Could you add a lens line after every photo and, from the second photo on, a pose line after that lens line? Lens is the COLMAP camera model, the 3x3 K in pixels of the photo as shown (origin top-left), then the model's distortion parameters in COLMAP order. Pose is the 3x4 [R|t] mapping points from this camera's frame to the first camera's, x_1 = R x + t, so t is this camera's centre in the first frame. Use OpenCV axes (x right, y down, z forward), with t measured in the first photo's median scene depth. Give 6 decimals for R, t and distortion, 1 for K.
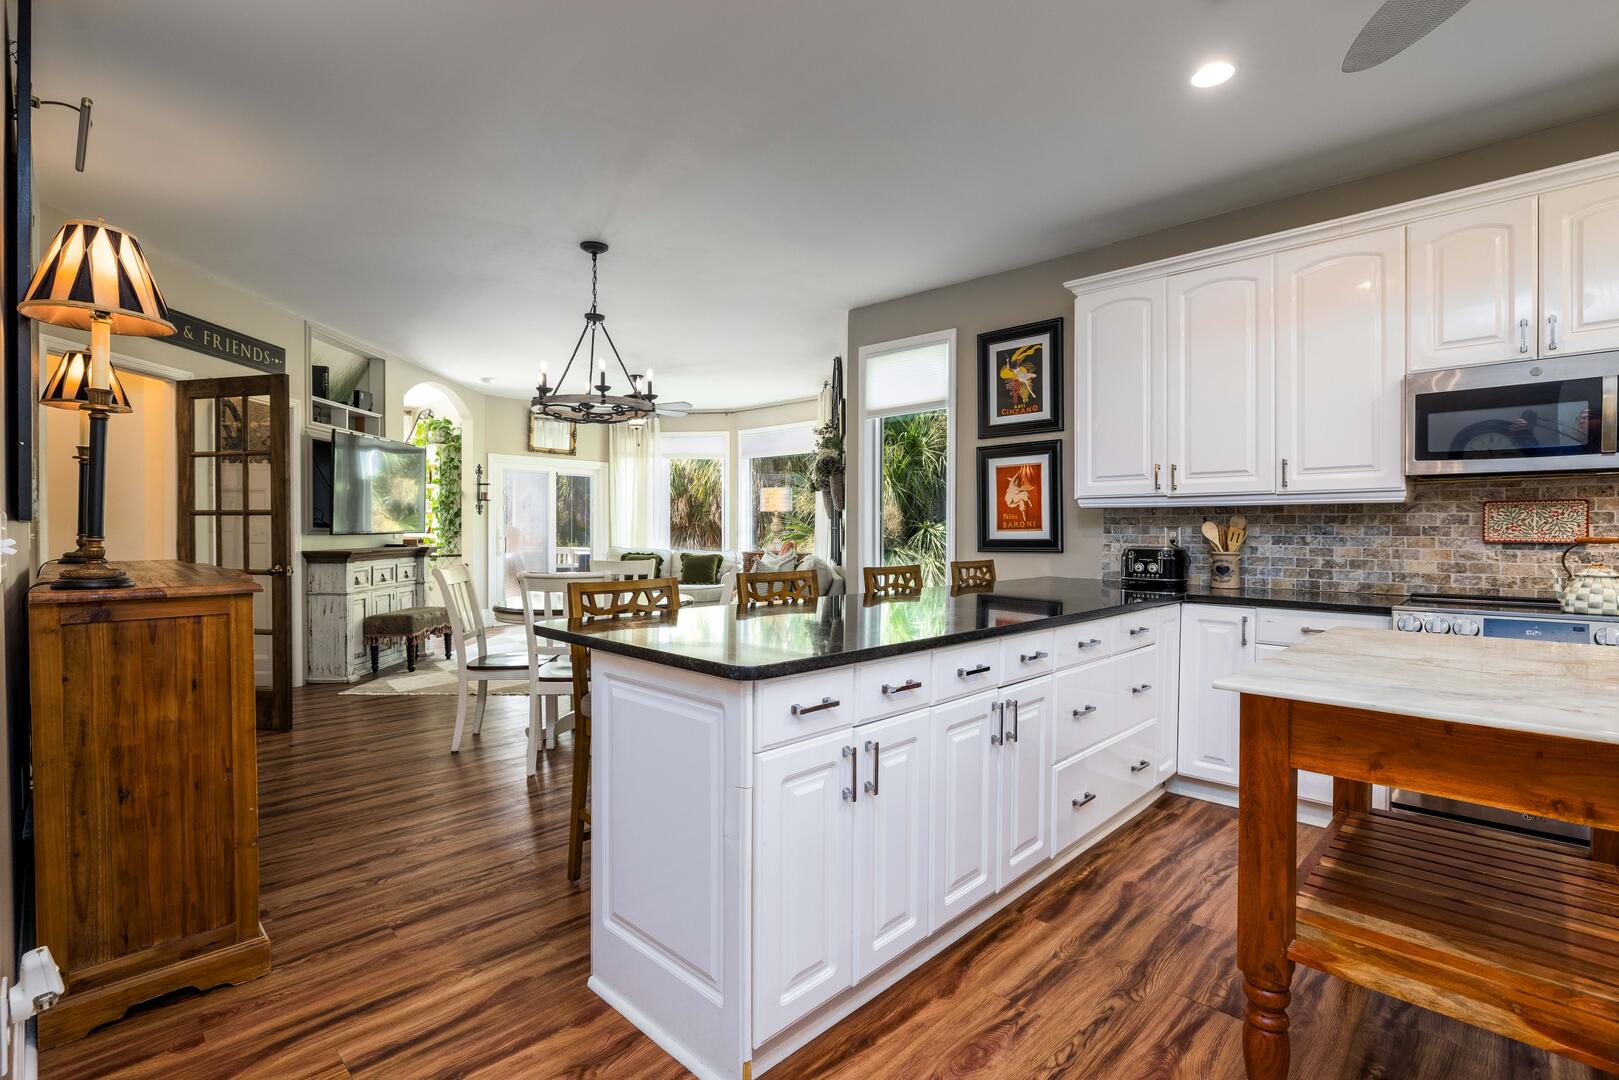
lens RADIAL K [[748.2, 0, 809.2], [0, 748.2, 541.0], [0, 0, 1]] dist [-0.013466, 0.003376]
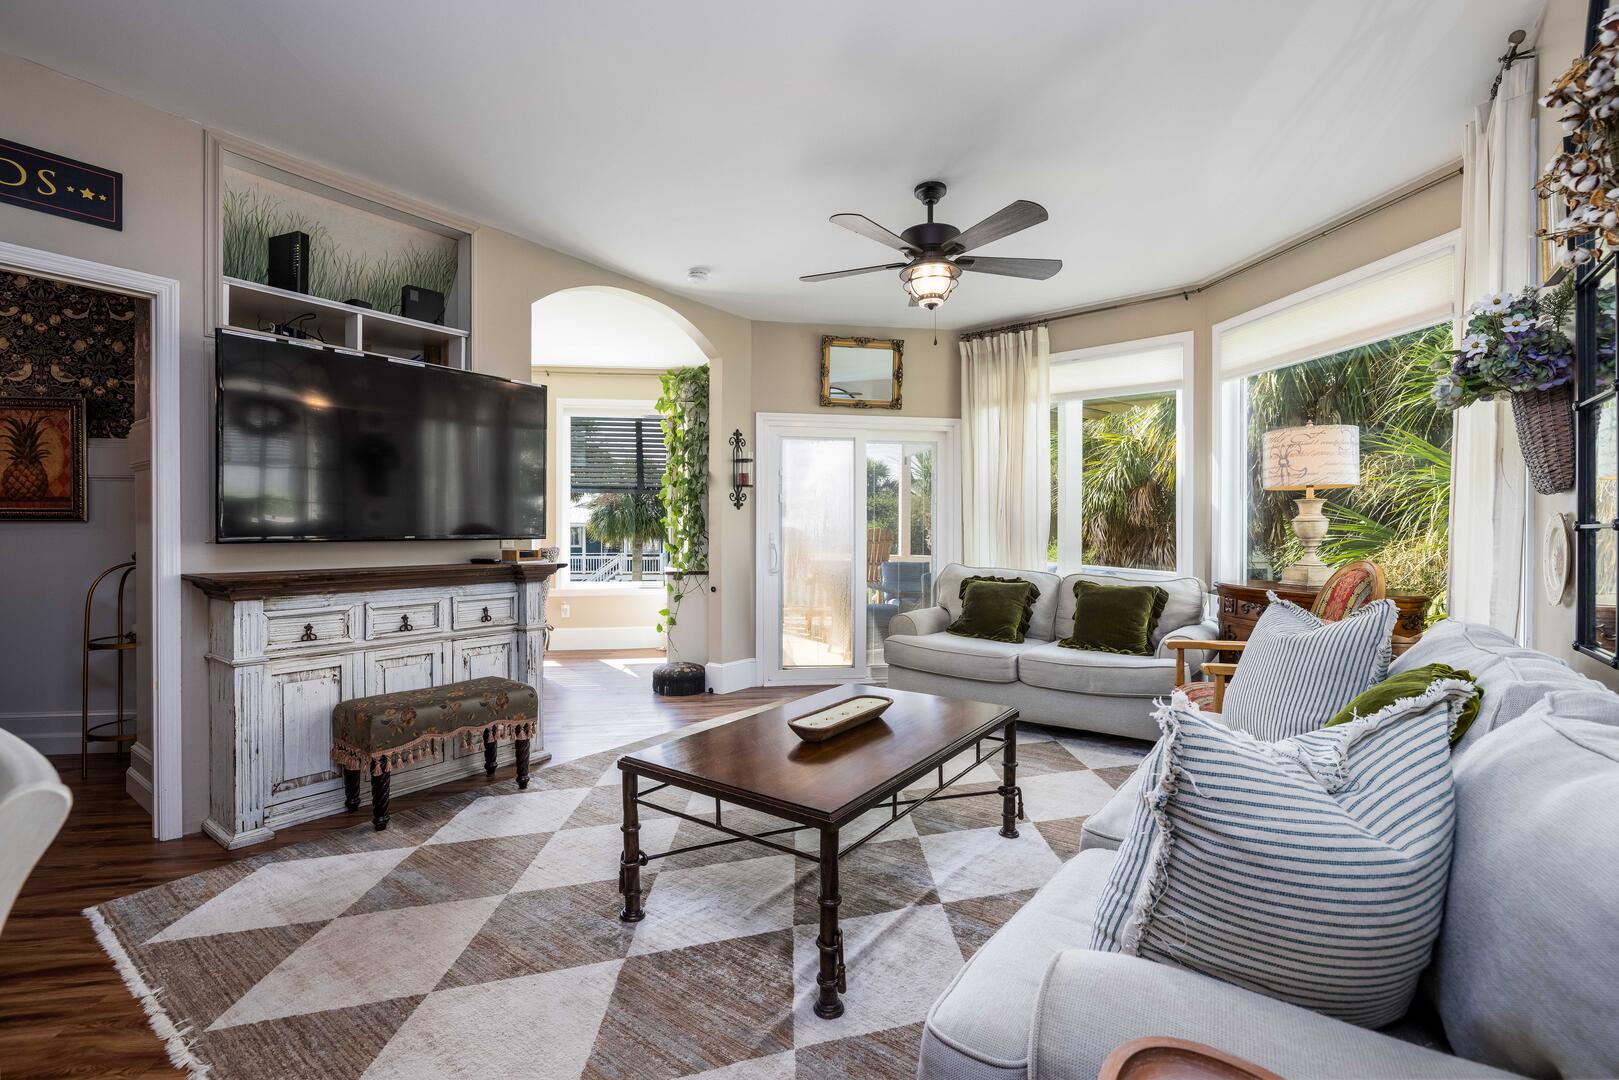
lens RADIAL K [[718.3, 0, 805.2], [0, 718.3, 535.4], [0, 0, 1]] dist [-0.009204, 0.000942]
pose [[0.792942, 0.000915, -0.609296, -0.049626], [-0.008710, 0.999914, -0.009834, -0.014766], [0.609235, 0.013105, 0.792882, 1.044468]]
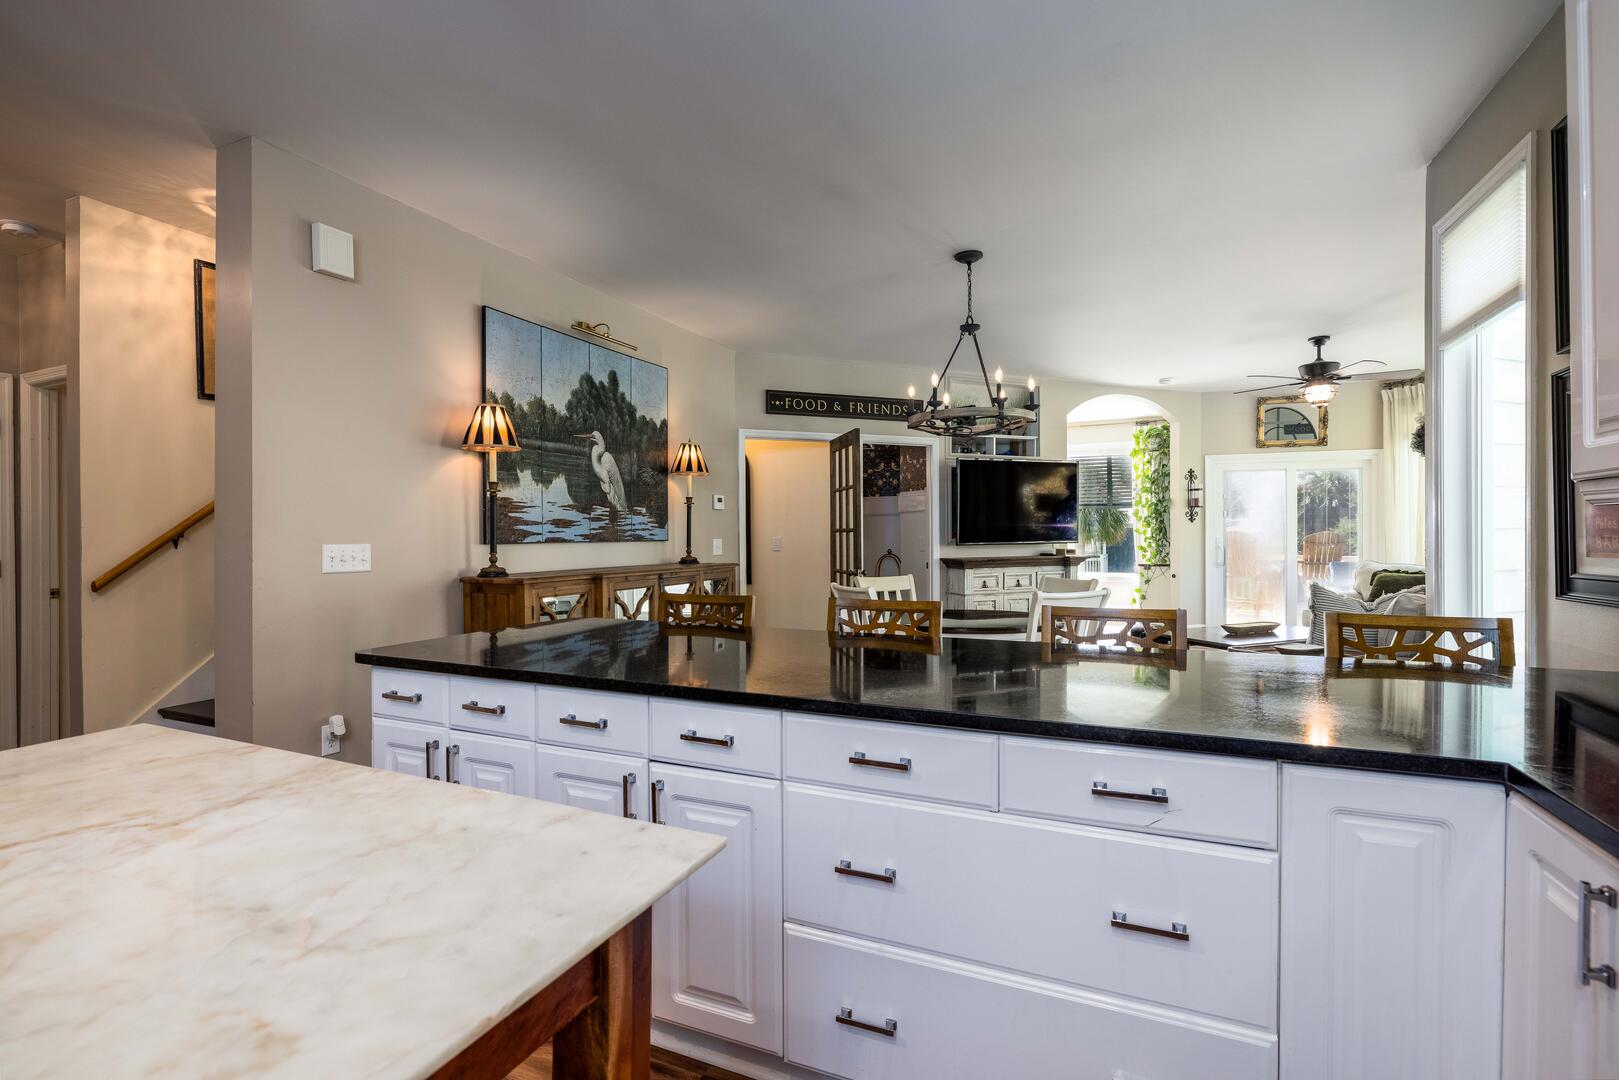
lens RADIAL K [[748.2, 0, 802.4], [0, 748.2, 541.1], [0, 0, 1]] dist [-0.013466, 0.003376]
pose [[0.343716, 0.004482, -0.939063, 0.506601], [-0.007657, 0.999969, 0.001970, -0.018808], [0.939043, 0.006514, 0.343739, 0.417338]]
